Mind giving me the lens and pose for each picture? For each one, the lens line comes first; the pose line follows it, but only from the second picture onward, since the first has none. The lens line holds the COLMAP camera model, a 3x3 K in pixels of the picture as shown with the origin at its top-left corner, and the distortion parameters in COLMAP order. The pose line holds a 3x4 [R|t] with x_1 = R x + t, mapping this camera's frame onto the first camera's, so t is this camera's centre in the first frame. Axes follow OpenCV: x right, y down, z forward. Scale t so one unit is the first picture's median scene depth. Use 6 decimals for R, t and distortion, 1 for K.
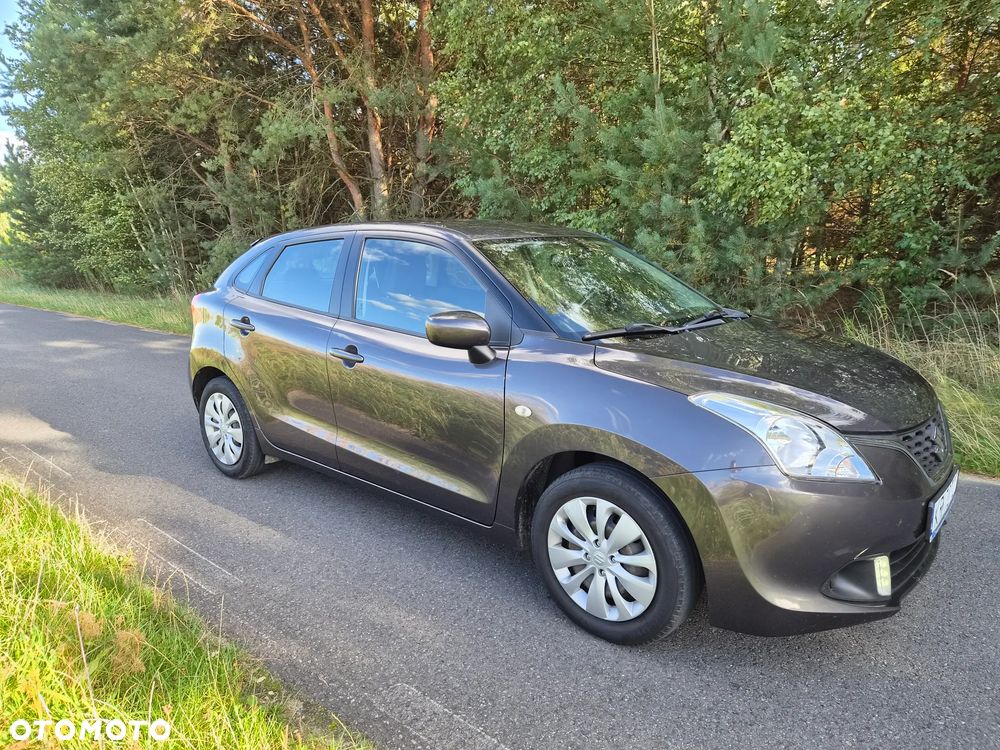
lens RADIAL K [[664.7, 0, 512.3], [0, 664.7, 375.7], [0, 0, 1]] dist [0.060885, -0.074249]
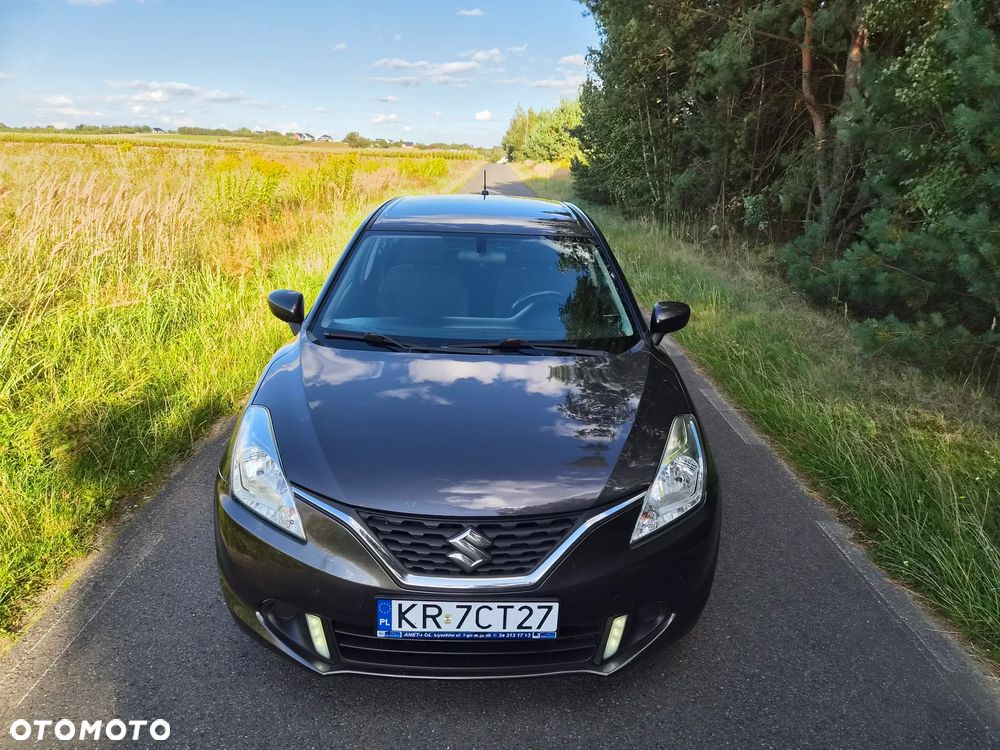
lens RADIAL K [[664.7, 0, 512.3], [0, 664.7, 375.7], [0, 0, 1]] dist [0.060885, -0.074249]
pose [[0.686495, 0.251170, -0.682377, 1.205730], [-0.172562, 0.967913, 0.182667, -0.280234], [0.706362, -0.007648, 0.707810, 0.449134]]
